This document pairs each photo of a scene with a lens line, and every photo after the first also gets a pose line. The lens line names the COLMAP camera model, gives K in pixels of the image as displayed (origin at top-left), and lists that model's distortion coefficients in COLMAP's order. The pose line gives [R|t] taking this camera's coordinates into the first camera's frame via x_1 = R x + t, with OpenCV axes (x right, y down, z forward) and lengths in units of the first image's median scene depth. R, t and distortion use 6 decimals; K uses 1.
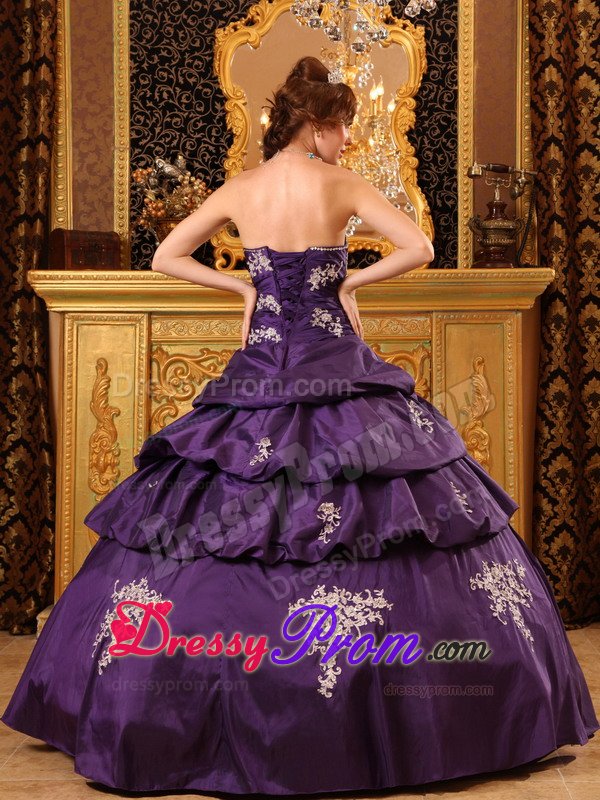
lens RADIAL K [[1438.1, 0, 300.0], [0, 1438.1, 400.0], [0, 0, 1]] dist [-0.001613, 0.183318]
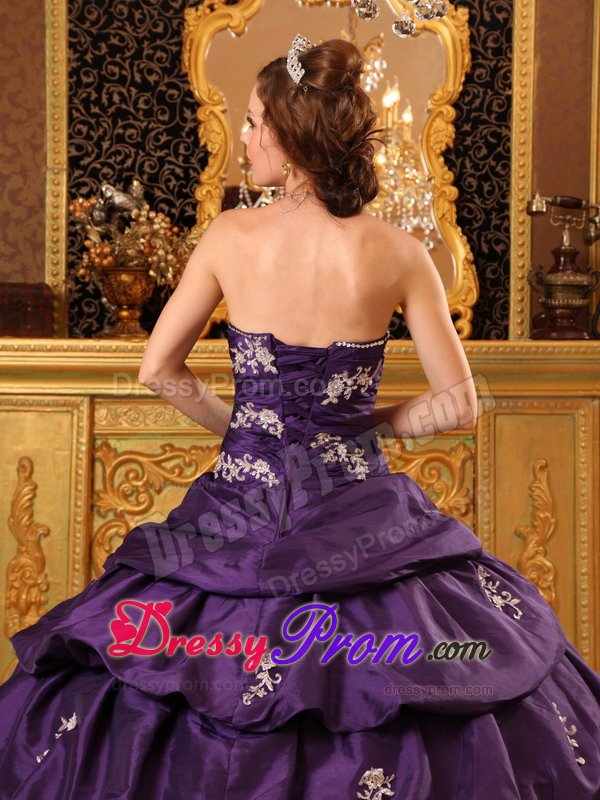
lens RADIAL K [[1557.7, 0, 298.3], [0, 1557.7, 413.3], [0, 0, 1]] dist [0.096129, 0.147812]
pose [[0.999828, 0.008651, 0.016425, -0.012125], [-0.008462, 0.999897, -0.011551, -0.041838], [-0.016523, 0.011410, 0.999798, 0.197949]]
